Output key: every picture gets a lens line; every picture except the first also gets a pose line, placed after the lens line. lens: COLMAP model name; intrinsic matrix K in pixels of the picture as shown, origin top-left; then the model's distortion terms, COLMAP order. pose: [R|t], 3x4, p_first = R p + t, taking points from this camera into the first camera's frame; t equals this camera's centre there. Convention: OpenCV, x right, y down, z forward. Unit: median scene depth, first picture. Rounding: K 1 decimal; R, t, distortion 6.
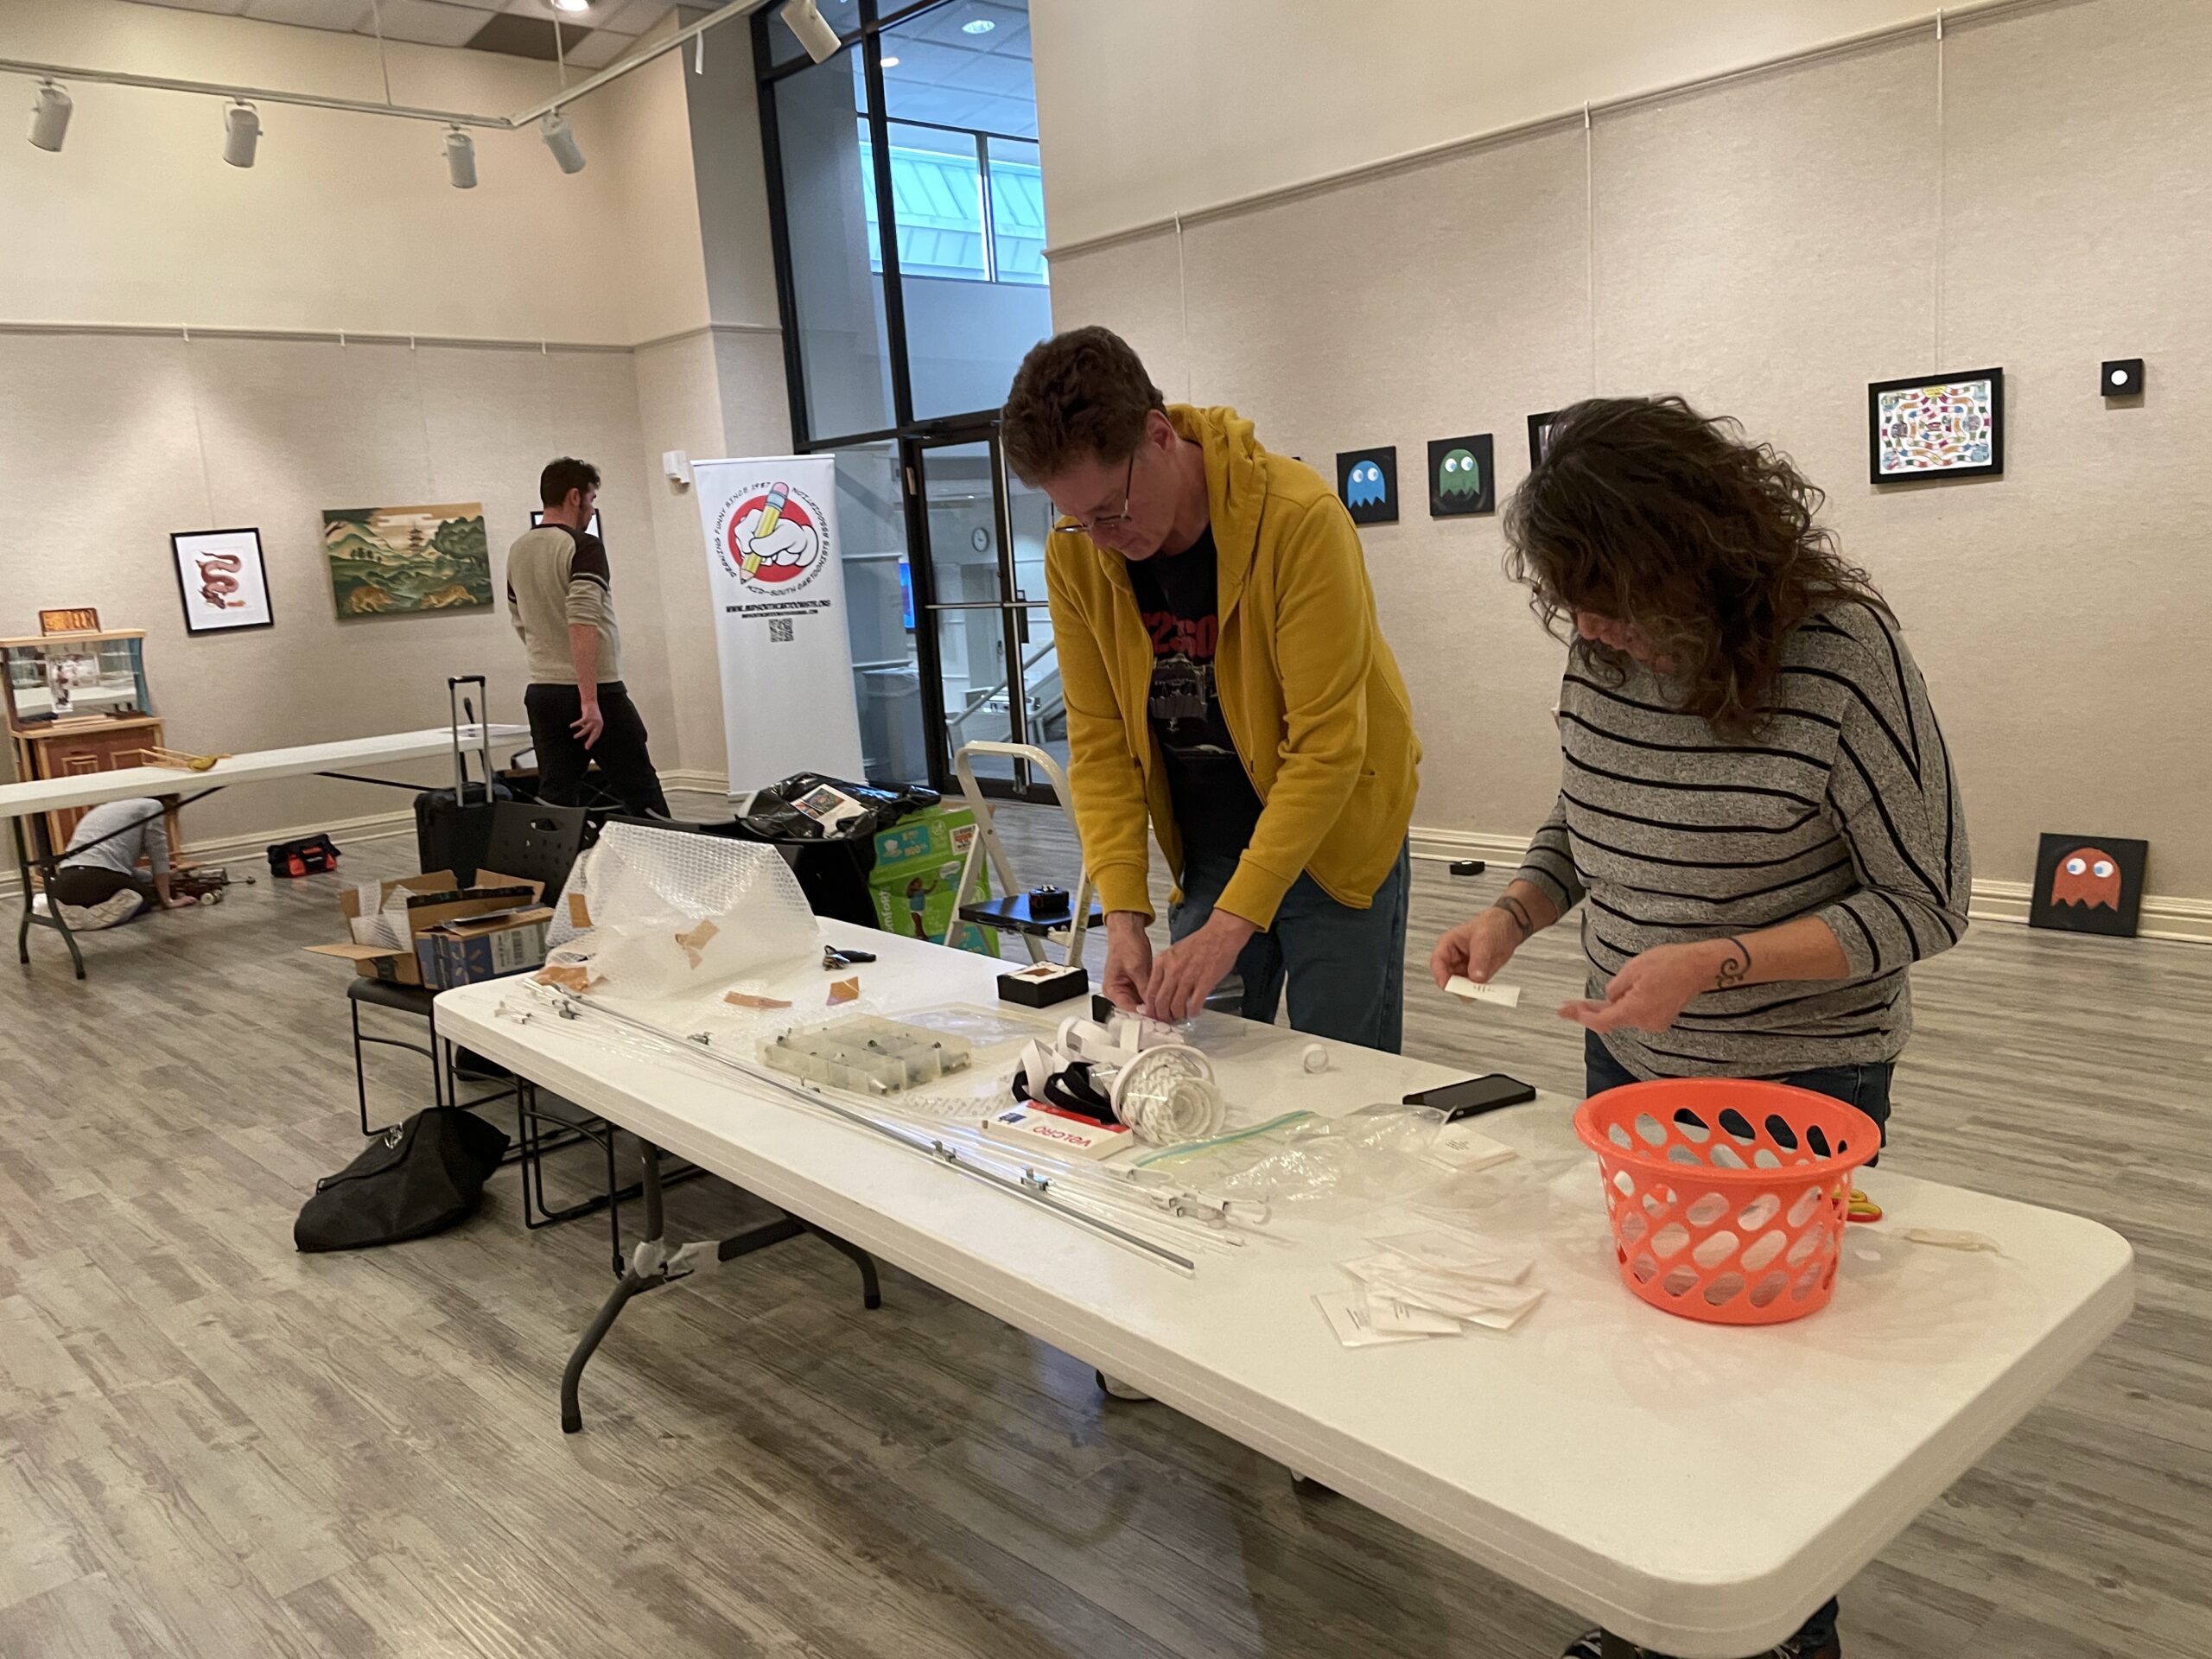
lens RADIAL K [[1666.6, 0, 1106.0], [0, 1666.6, 829.5], [0, 0, 1]] dist [0.113674, -0.134329]
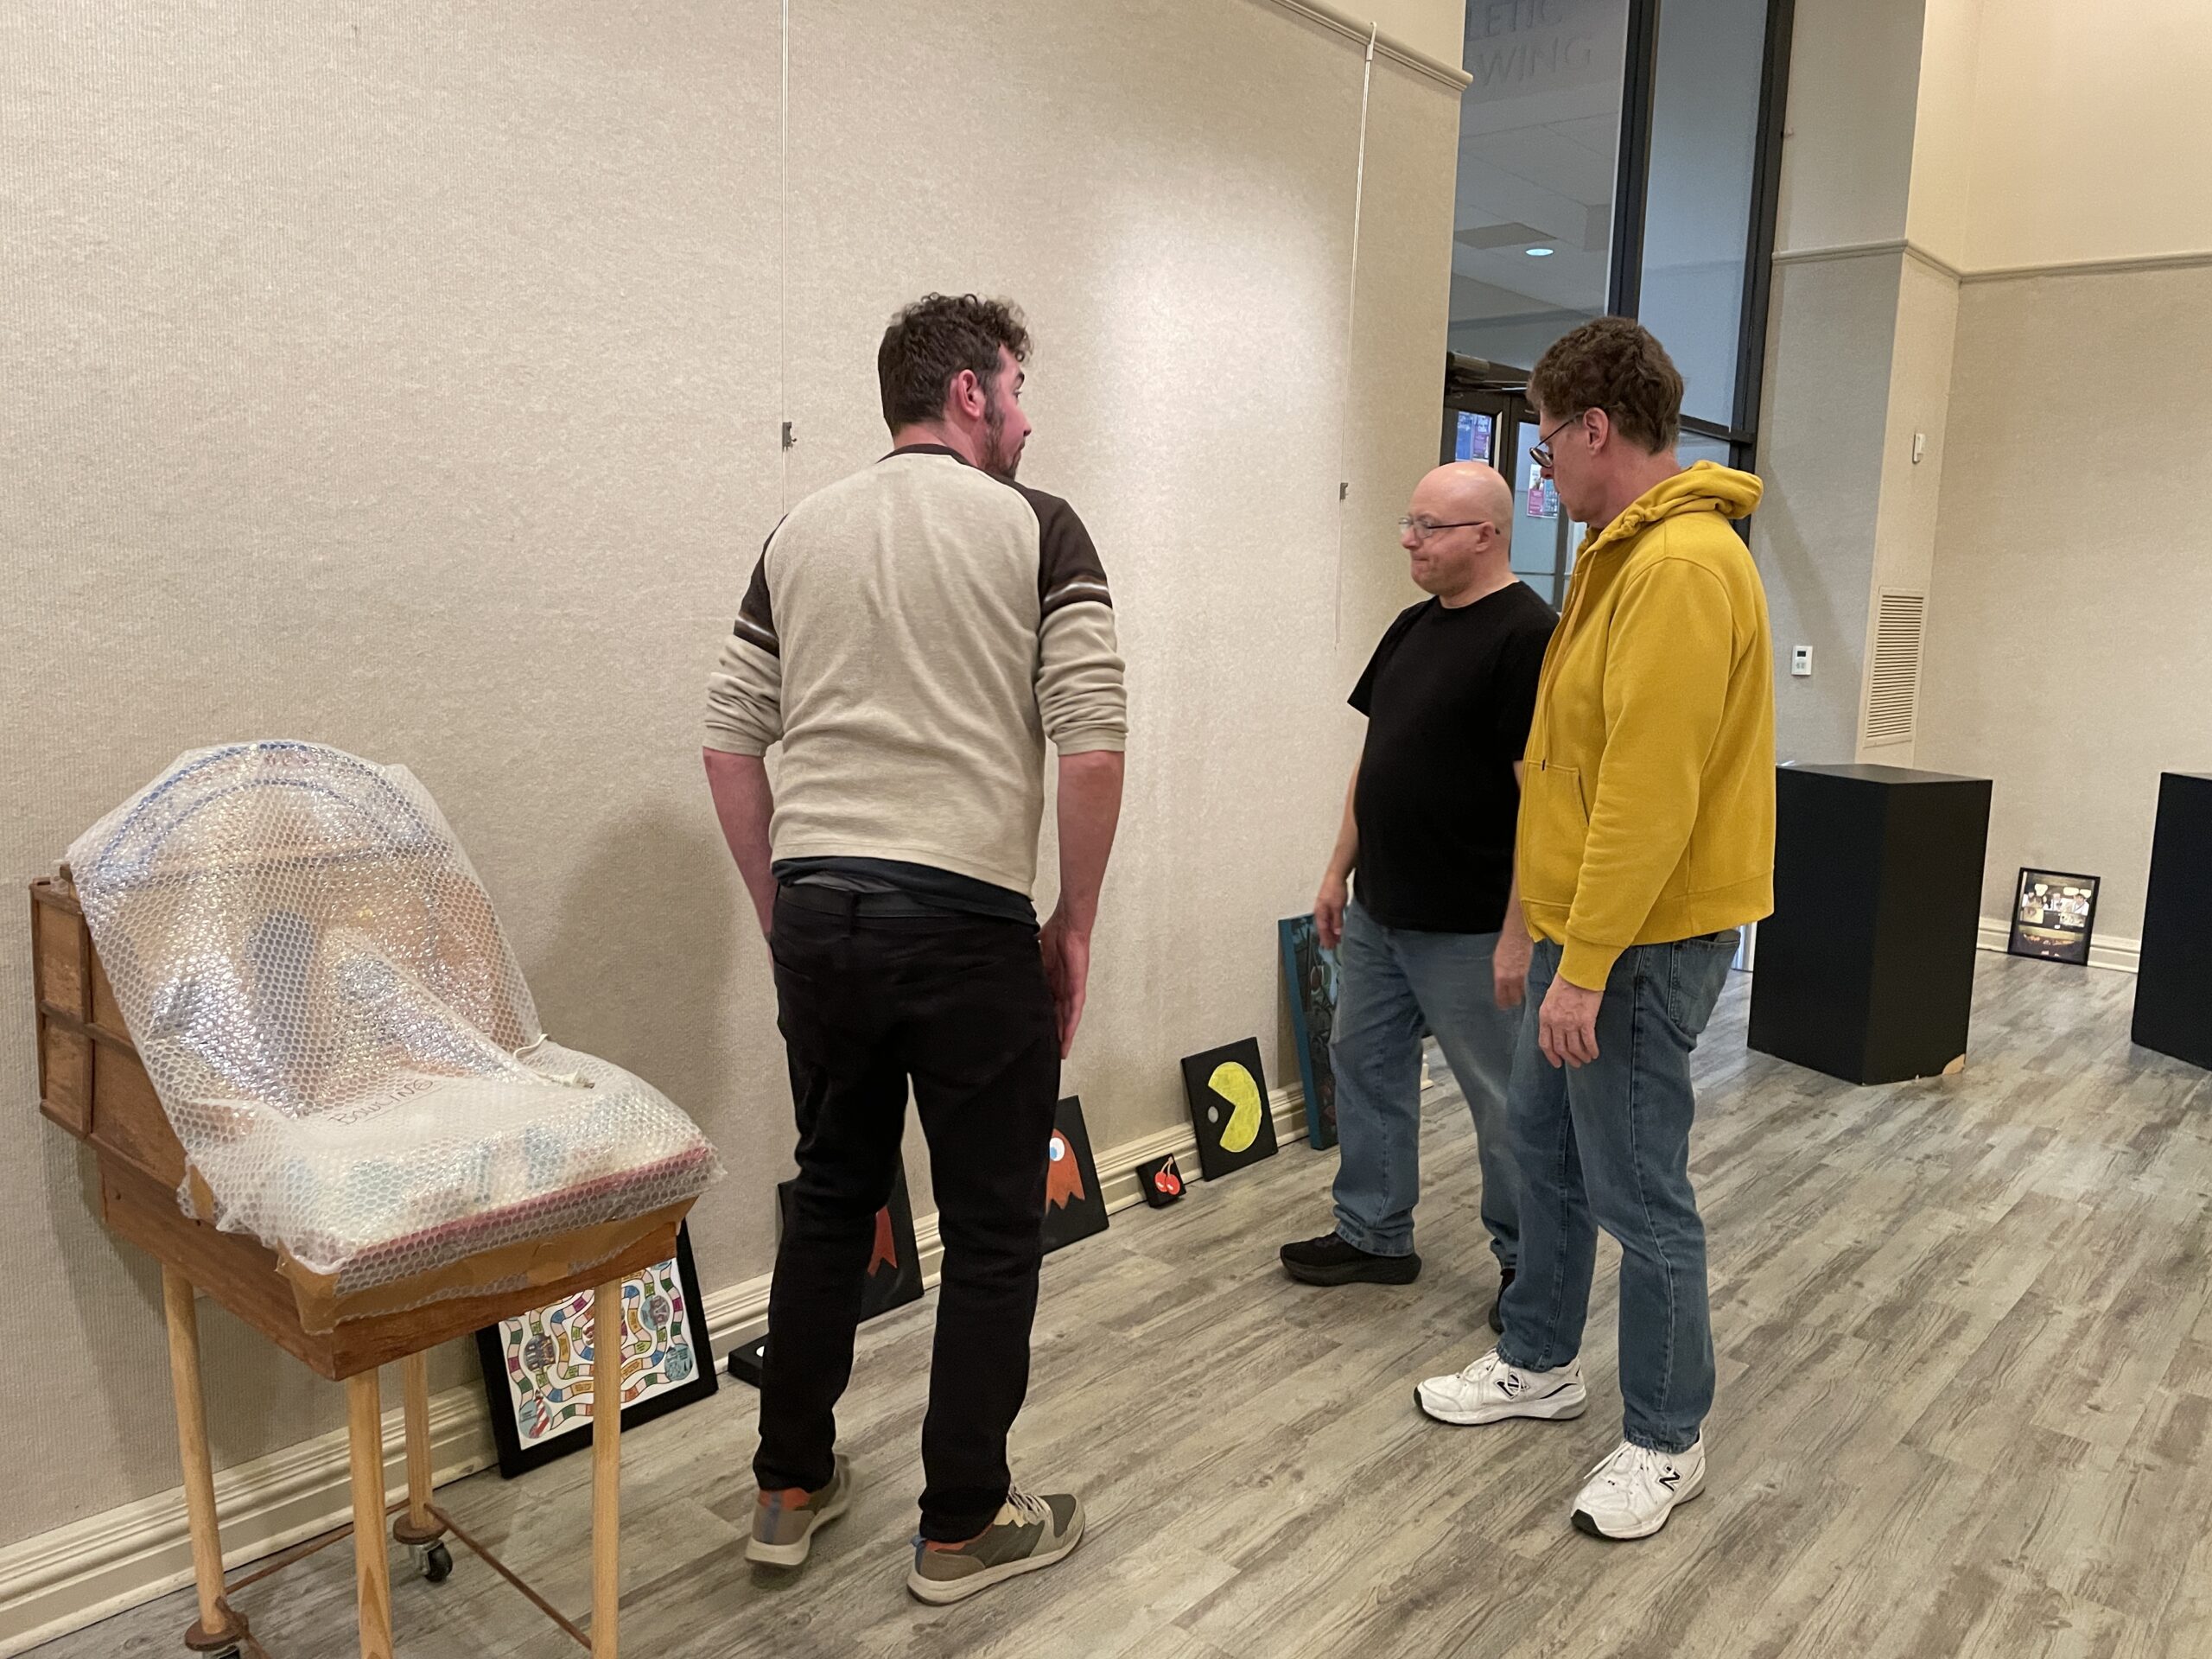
lens RADIAL K [[1666.6, 0, 1106.0], [0, 1666.6, 829.5], [0, 0, 1]] dist [0.113674, -0.134329]
pose [[-0.100472, -0.073871, 0.992194, -0.020399], [0.143836, 0.985685, 0.087952, -0.090796], [-0.984488, 0.151550, -0.088409, 0.529544]]
